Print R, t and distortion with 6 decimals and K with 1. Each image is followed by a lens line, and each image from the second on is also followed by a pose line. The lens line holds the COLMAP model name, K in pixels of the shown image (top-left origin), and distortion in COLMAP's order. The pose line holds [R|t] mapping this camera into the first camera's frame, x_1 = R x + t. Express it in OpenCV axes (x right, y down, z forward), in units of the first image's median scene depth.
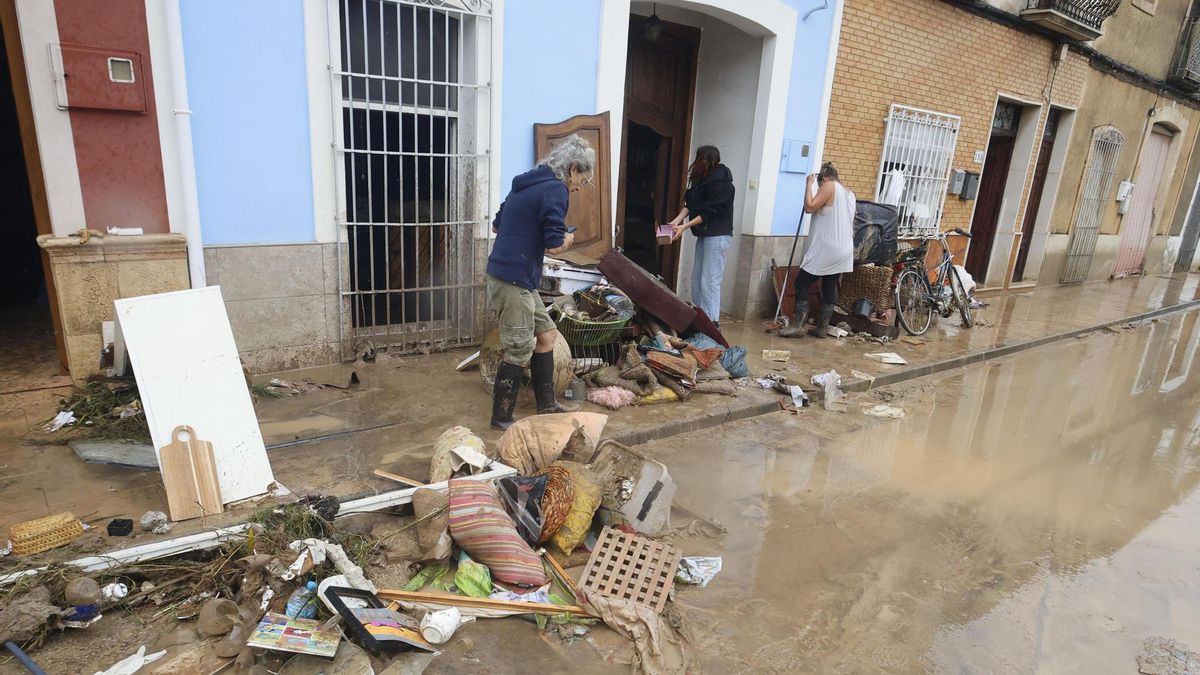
lens RADIAL K [[668.4, 0, 600.3], [0, 668.4, 411.7], [0, 0, 1]] dist [-0.065654, 0.026361]
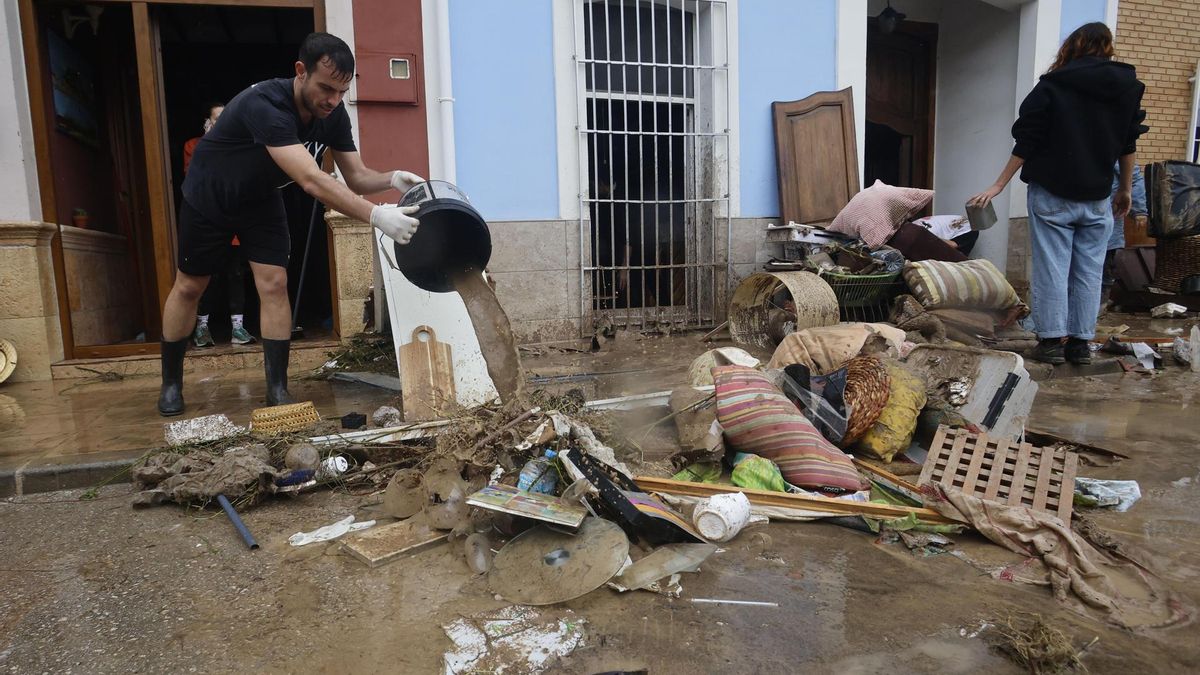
lens RADIAL K [[669.3, 0, 600.0], [0, 669.3, 337.5], [0, 0, 1]] dist [-0.063389, 0.039667]
pose [[0.943646, -0.037203, -0.328860, -0.052805], [-0.018366, 0.986244, -0.164272, 0.107027], [0.330448, 0.161054, 0.929982, 0.117328]]
